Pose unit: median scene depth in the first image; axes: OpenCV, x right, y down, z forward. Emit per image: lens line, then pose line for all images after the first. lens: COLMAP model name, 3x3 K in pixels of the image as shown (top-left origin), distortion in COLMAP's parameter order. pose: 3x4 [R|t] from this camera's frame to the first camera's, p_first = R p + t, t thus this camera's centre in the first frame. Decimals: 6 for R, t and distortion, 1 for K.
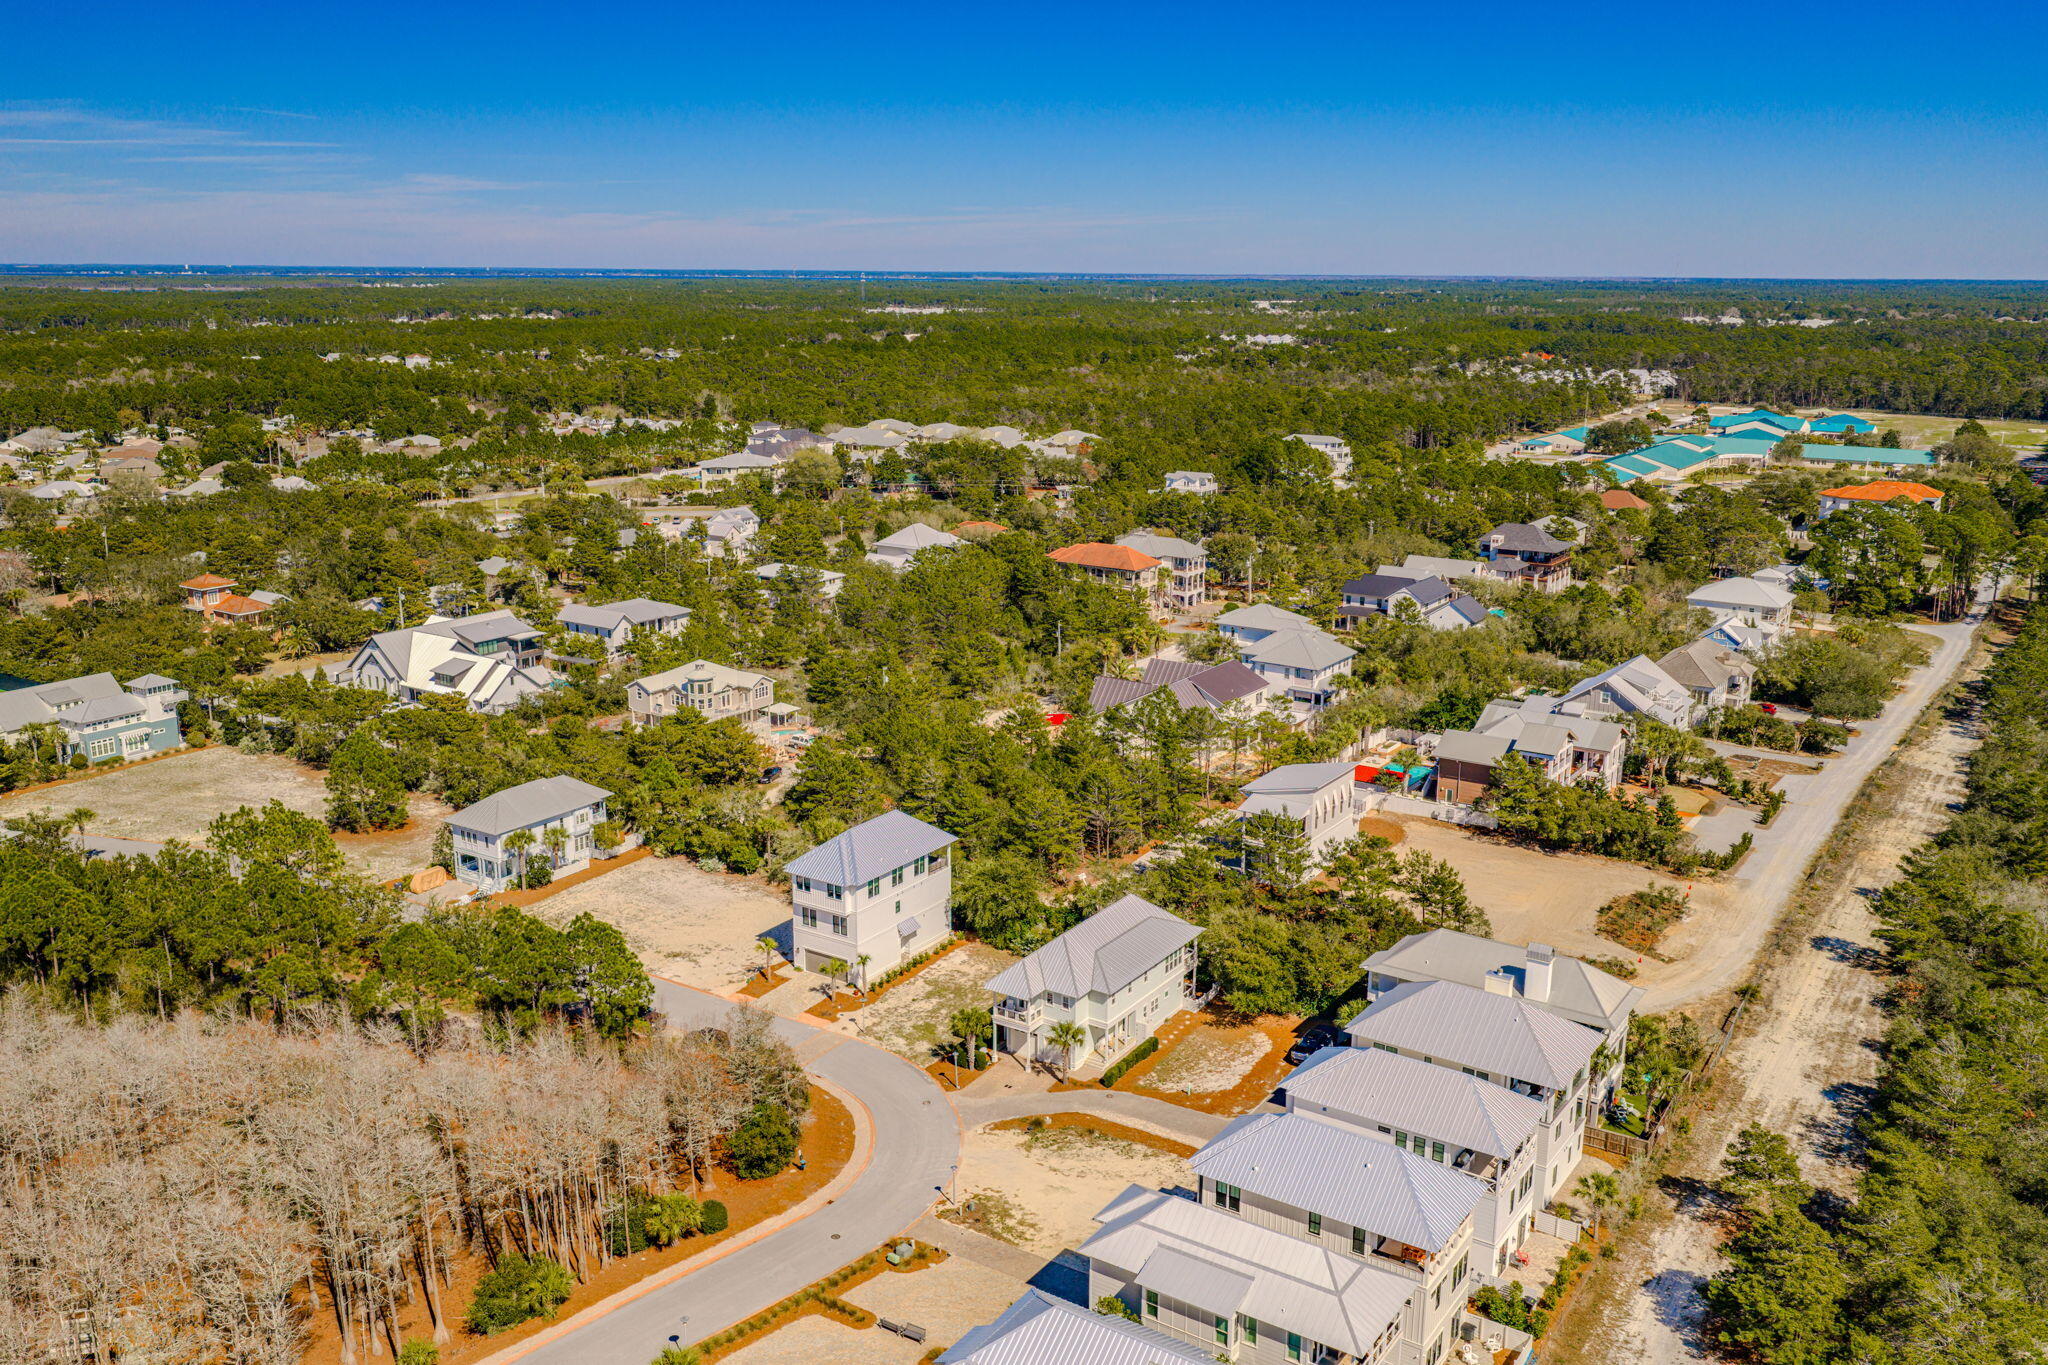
lens RADIAL K [[1688.4, 0, 1029.0], [0, 1688.4, 675.5], [0, 0, 1]] dist [0.019205, -0.032722]
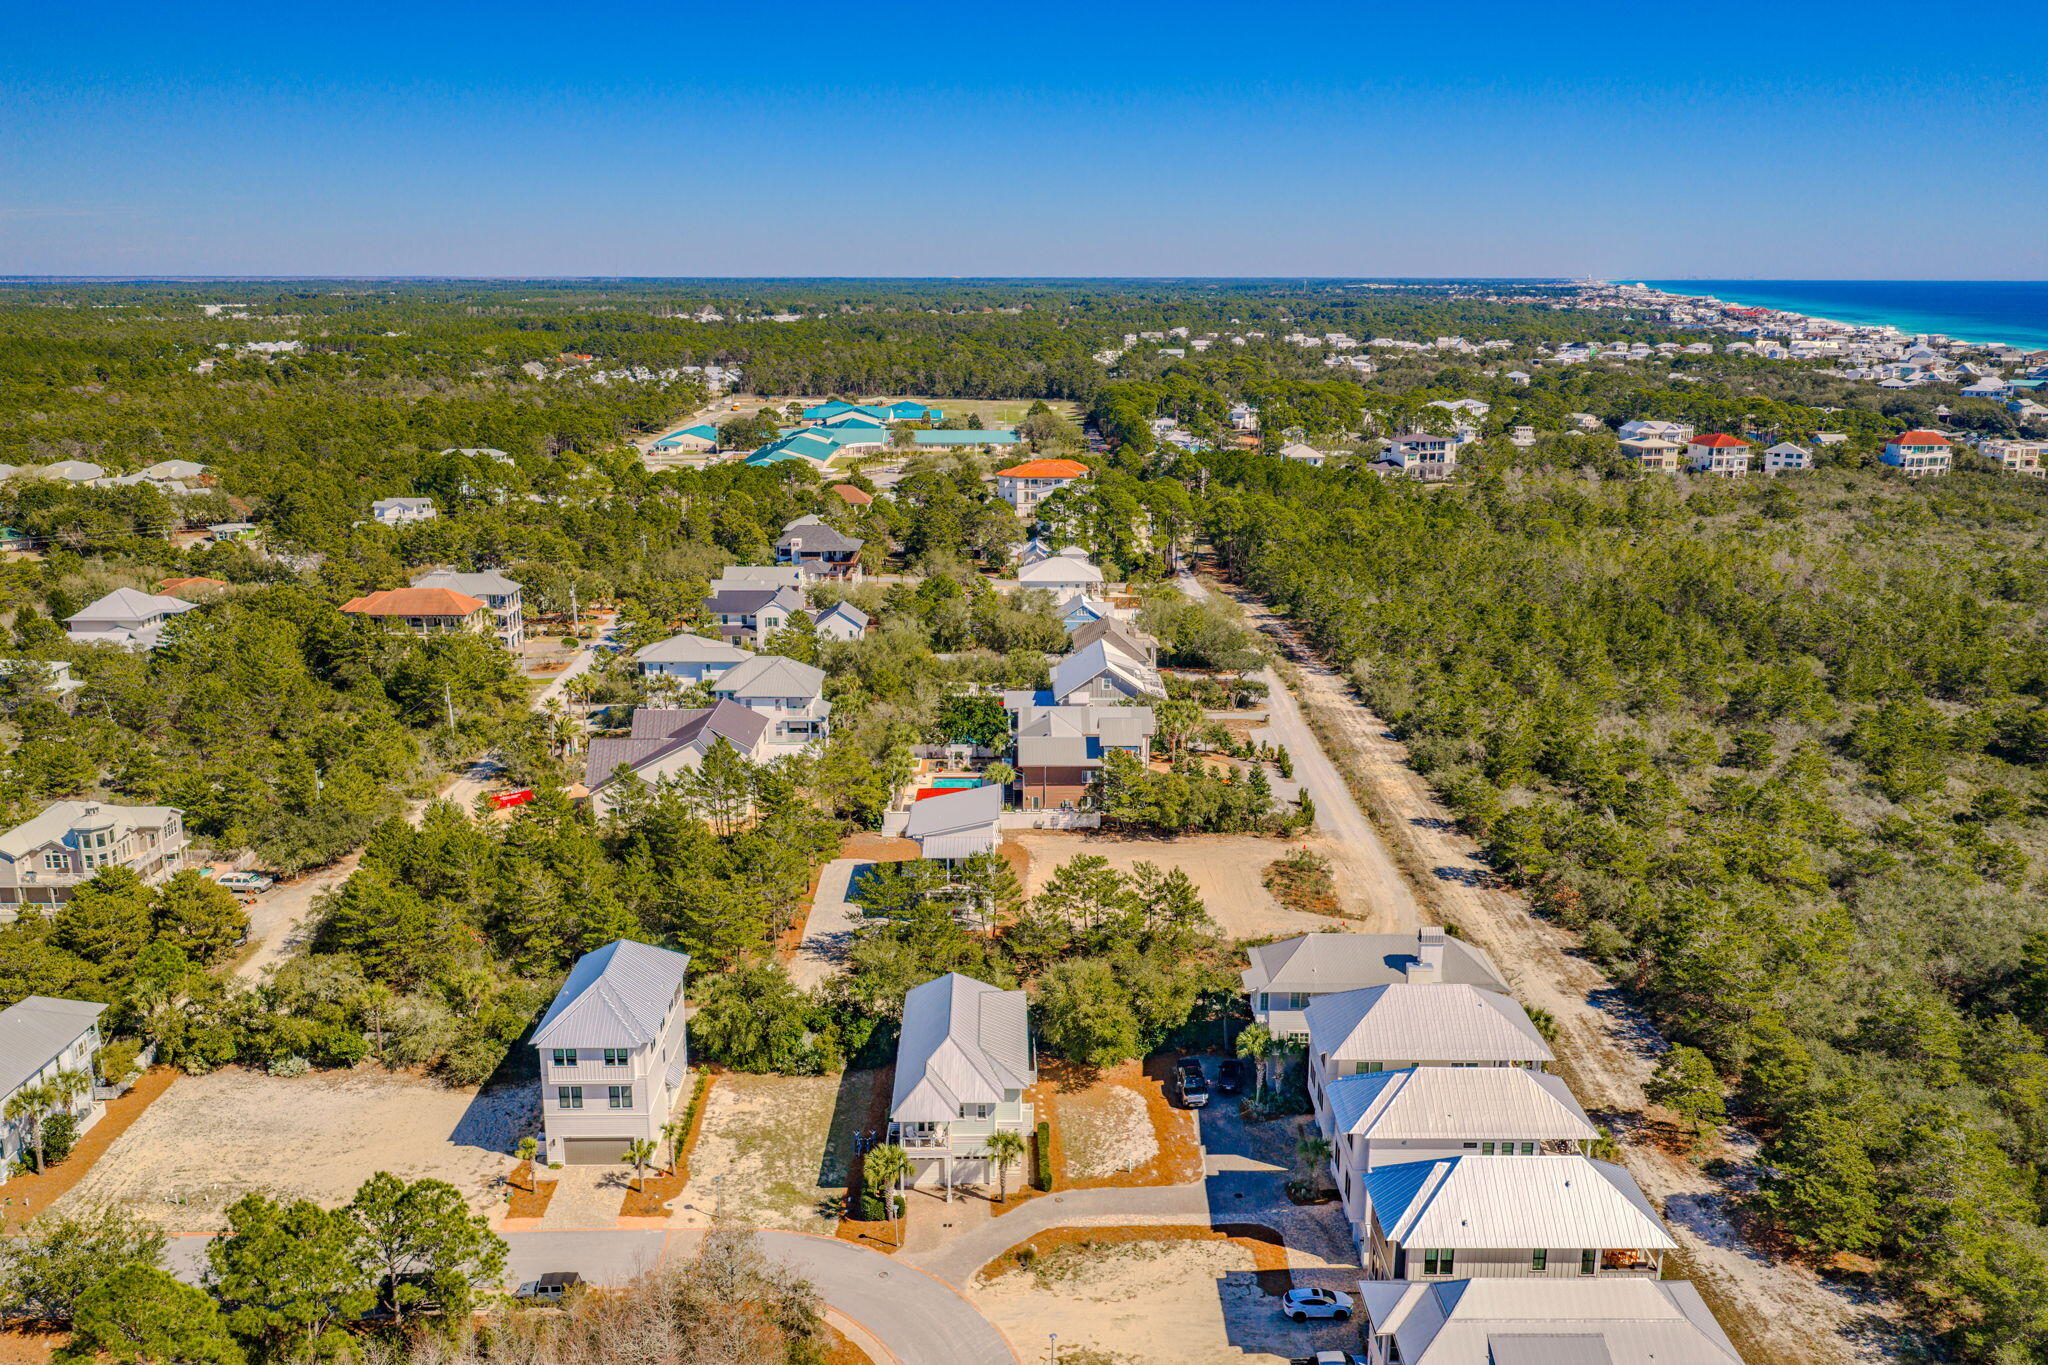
lens RADIAL K [[1688.4, 0, 1024.0], [0, 1688.4, 687.5], [0, 0, 1]] dist [0.019205, -0.032722]
pose [[0.828383, -0.137726, 0.542967, -0.098736], [0.133931, 0.989887, 0.046755, -0.014952], [-0.543916, 0.033989, 0.838451, 0.059364]]
